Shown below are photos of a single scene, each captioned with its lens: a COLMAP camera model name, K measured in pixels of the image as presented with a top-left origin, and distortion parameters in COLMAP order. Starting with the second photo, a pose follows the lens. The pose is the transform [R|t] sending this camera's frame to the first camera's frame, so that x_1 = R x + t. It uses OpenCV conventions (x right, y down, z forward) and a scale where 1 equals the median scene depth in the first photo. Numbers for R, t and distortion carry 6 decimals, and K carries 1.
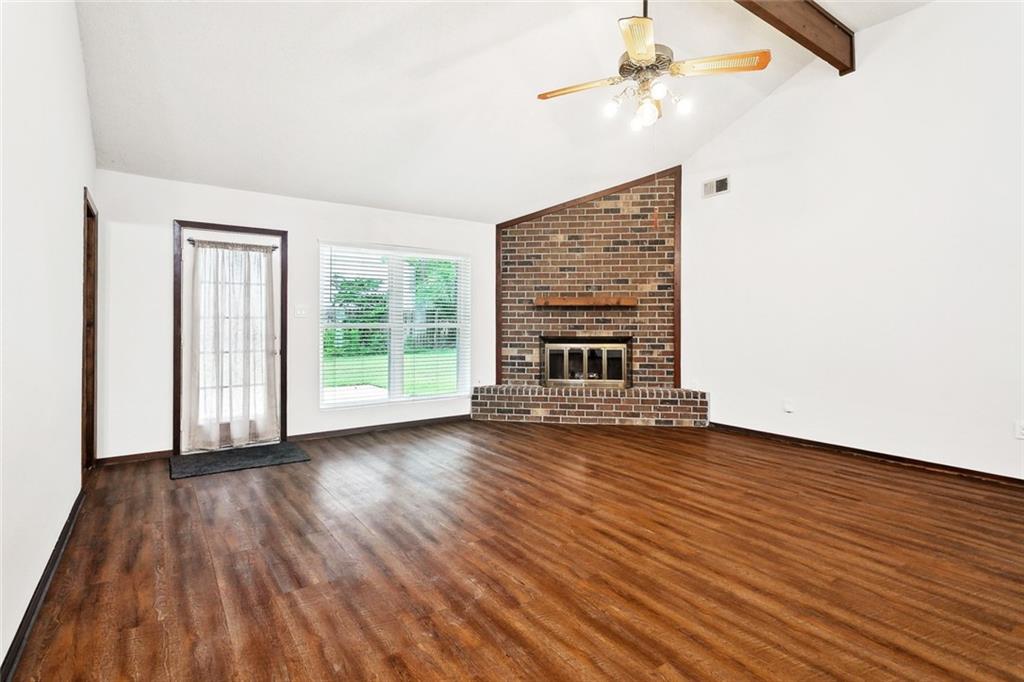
lens RADIAL K [[499.0, 0, 503.6], [0, 499.0, 323.1], [0, 0, 1]] dist [-0.000007, 0.000065]
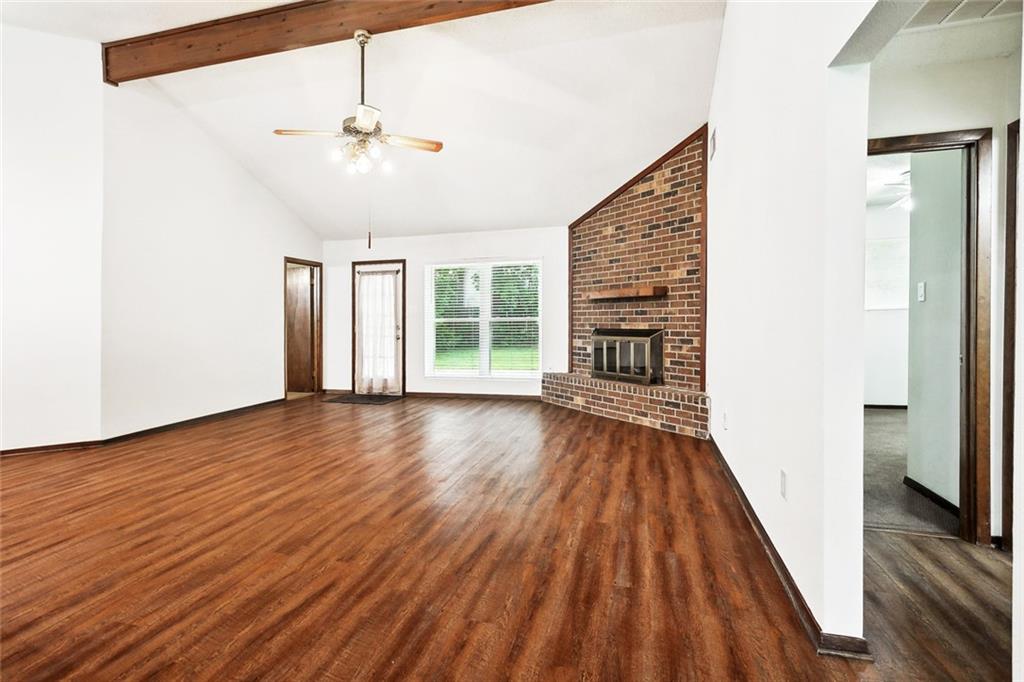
lens RADIAL K [[499.0, 0, 503.6], [0, 499.0, 323.1], [0, 0, 1]] dist [-0.000007, 0.000065]
pose [[0.636250, -0.002797, -0.771478, 0.773199], [0.014222, 0.999866, 0.008104, 0.004105], [0.771352, -0.016128, 0.636204, 0.205782]]
